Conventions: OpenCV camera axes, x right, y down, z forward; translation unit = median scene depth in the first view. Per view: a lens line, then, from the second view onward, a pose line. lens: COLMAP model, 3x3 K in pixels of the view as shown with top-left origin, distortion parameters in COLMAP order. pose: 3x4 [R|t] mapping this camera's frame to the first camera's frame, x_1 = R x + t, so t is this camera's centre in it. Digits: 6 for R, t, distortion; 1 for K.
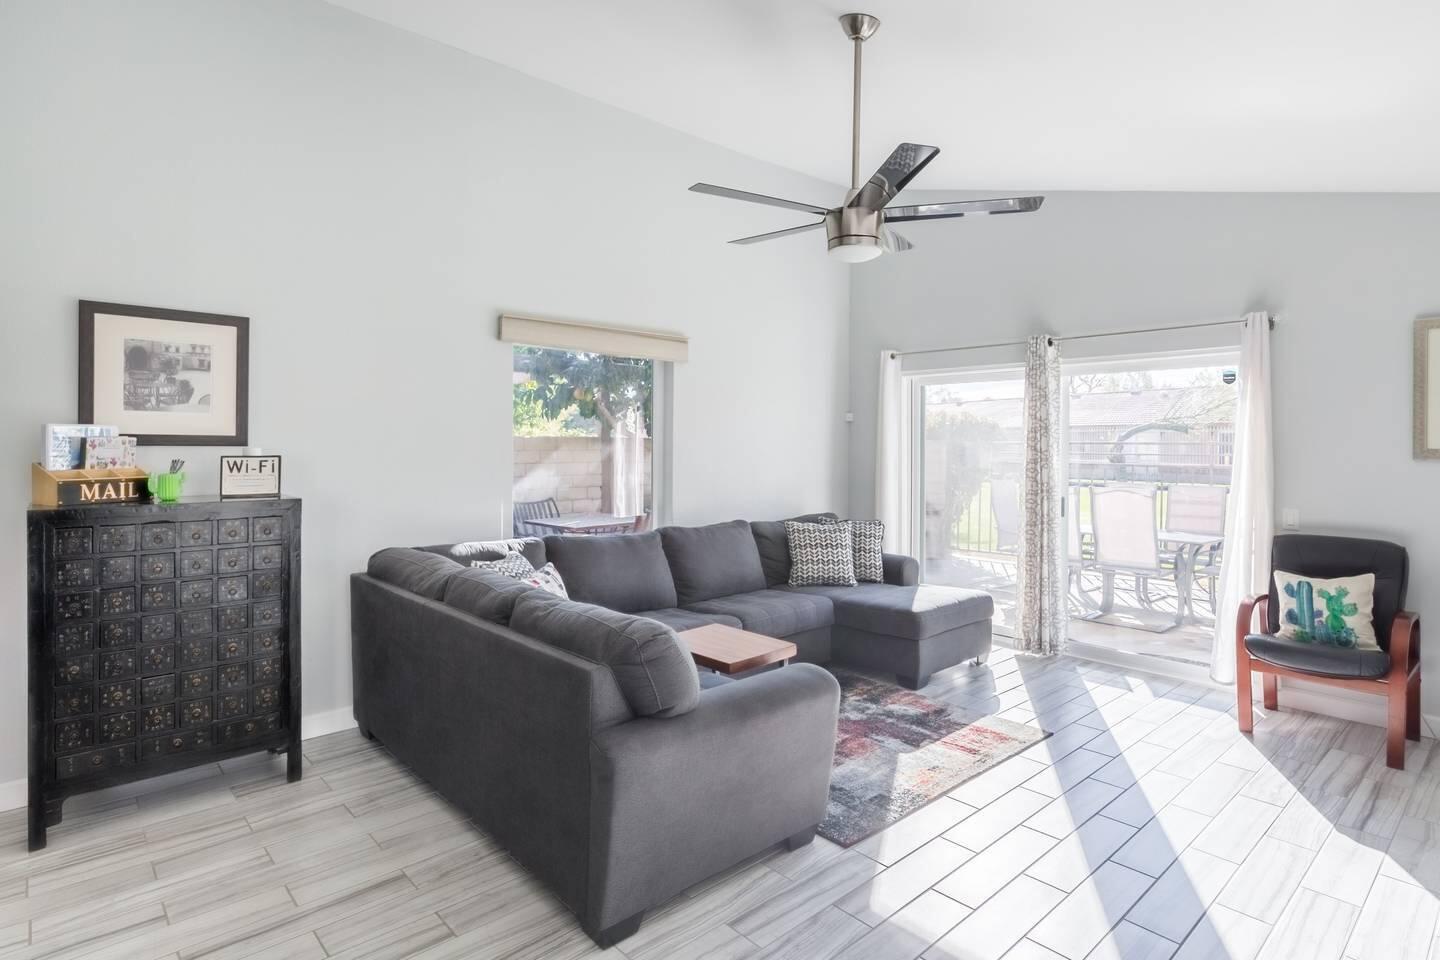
lens RADIAL K [[759.8, 0, 683.9], [0, 759.8, 441.4], [0, 0, 1]] dist [0.006376, 0.000297]
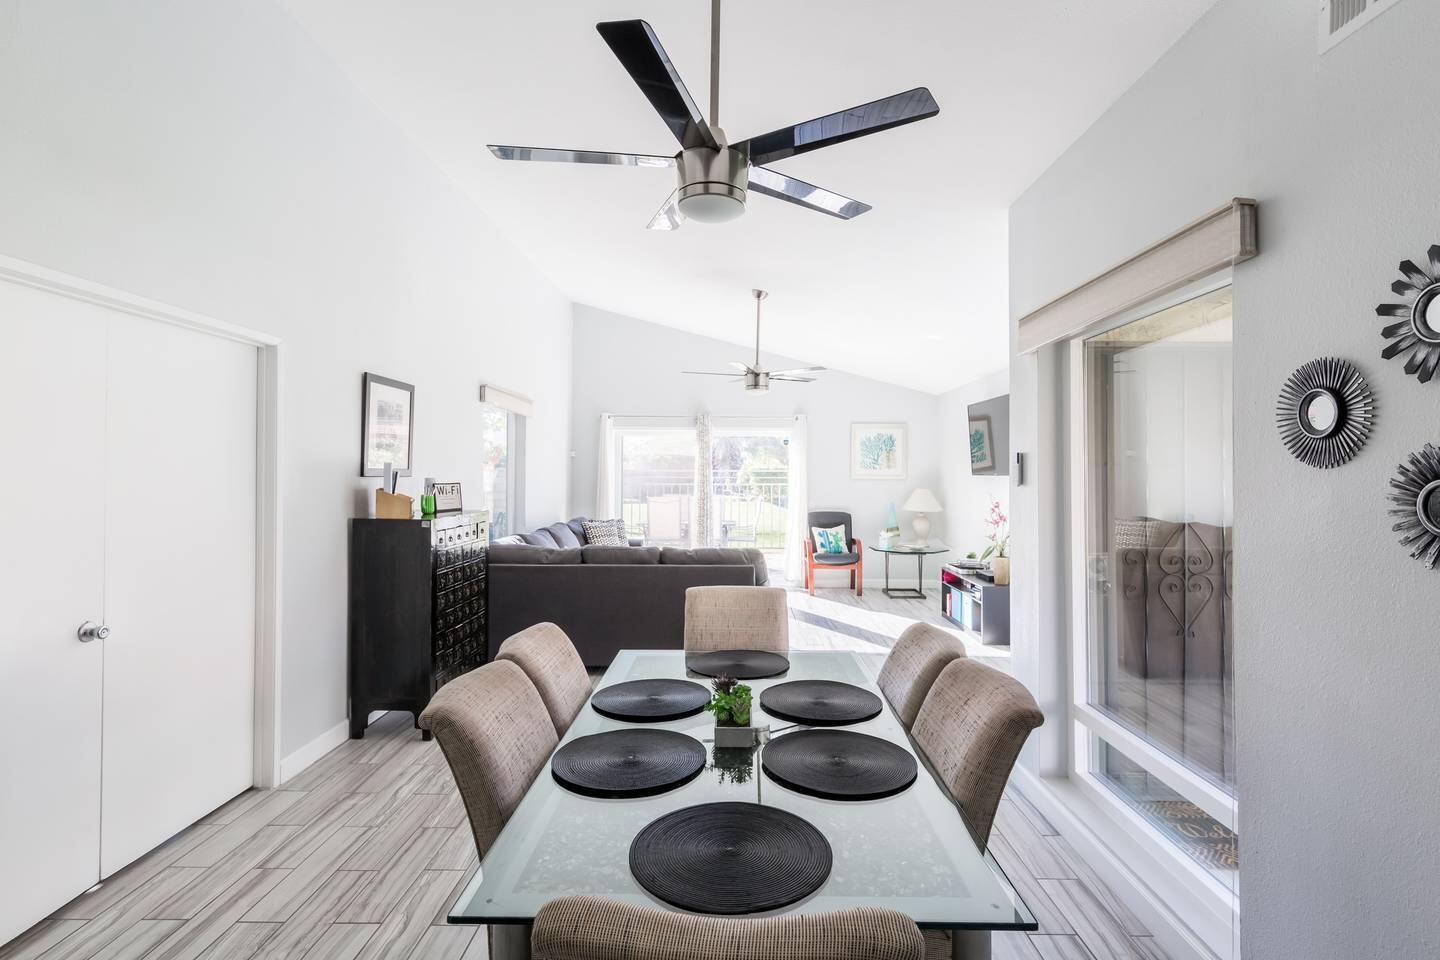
lens RADIAL K [[715.7, 0, 723.2], [0, 715.7, 473.4], [0, 0, 1]] dist [0.003557, 0.000246]
pose [[0.675795, -0.001148, 0.737089, -1.100529], [-0.008433, 0.999921, 0.009289, -0.015981], [-0.737042, -0.012493, 0.675732, -0.301682]]
